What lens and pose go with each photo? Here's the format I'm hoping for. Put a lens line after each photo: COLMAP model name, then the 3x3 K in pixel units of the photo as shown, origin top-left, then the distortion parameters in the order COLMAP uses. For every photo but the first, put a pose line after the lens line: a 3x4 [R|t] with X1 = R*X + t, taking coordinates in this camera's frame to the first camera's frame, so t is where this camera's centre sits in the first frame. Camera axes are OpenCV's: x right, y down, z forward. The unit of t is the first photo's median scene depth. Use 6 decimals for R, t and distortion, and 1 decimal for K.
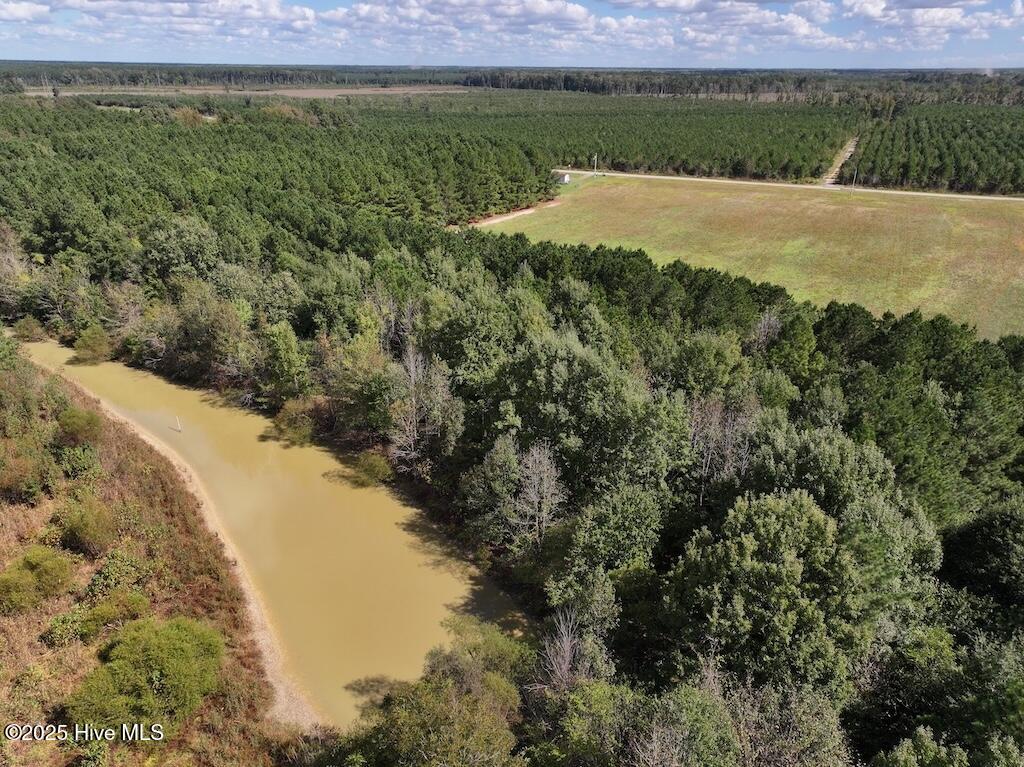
lens RADIAL K [[731.1, 0, 509.7], [0, 731.1, 383.0], [0, 0, 1]] dist [-0.001638, 0.029591]
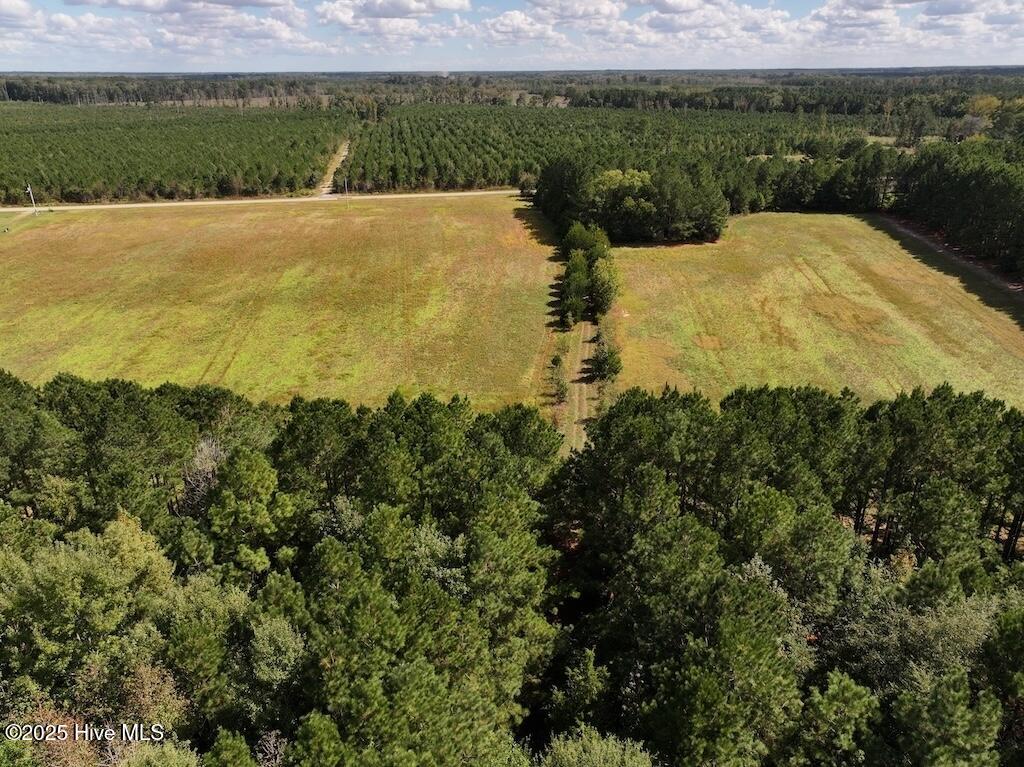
lens RADIAL K [[731.1, 0, 508.4], [0, 731.1, 383.8], [0, 0, 1]] dist [-0.001638, 0.029591]
pose [[0.819580, -0.238375, 0.521024, 0.070552], [0.240187, 0.968528, 0.065295, -0.035299], [-0.520191, 0.071628, 0.851041, 0.081369]]
